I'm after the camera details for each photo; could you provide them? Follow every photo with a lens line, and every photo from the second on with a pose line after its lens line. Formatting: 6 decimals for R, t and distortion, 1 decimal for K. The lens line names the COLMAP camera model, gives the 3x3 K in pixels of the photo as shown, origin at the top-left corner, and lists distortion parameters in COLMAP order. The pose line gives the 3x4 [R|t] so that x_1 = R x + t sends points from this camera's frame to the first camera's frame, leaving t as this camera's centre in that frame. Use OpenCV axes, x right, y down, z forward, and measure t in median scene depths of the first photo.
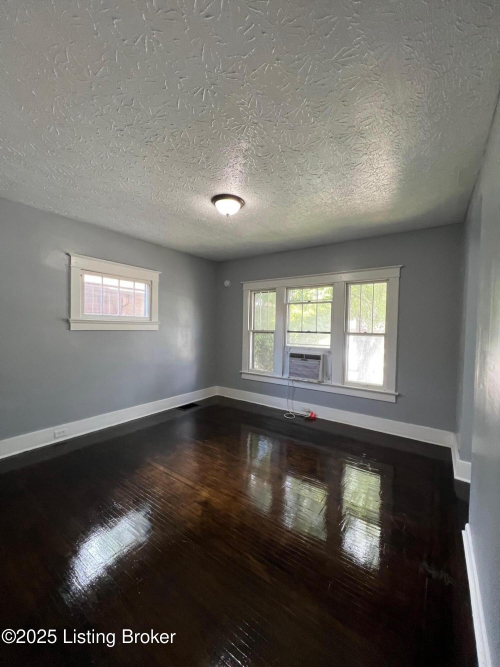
lens RADIAL K [[268.6, 0, 250.0], [0, 268.6, 333.5], [0, 0, 1]] dist [0.000300, 0.000064]
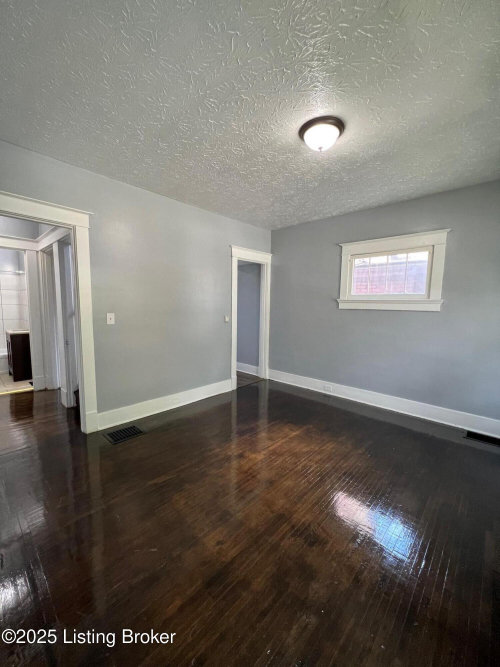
lens RADIAL K [[268.6, 0, 250.0], [0, 268.6, 333.5], [0, 0, 1]] dist [0.000300, 0.000064]
pose [[-0.135927, 0.083176, -0.987221, 0.608343], [-0.049289, 0.994668, 0.090590, 0.010019], [0.989492, 0.060973, -0.131103, 0.781415]]
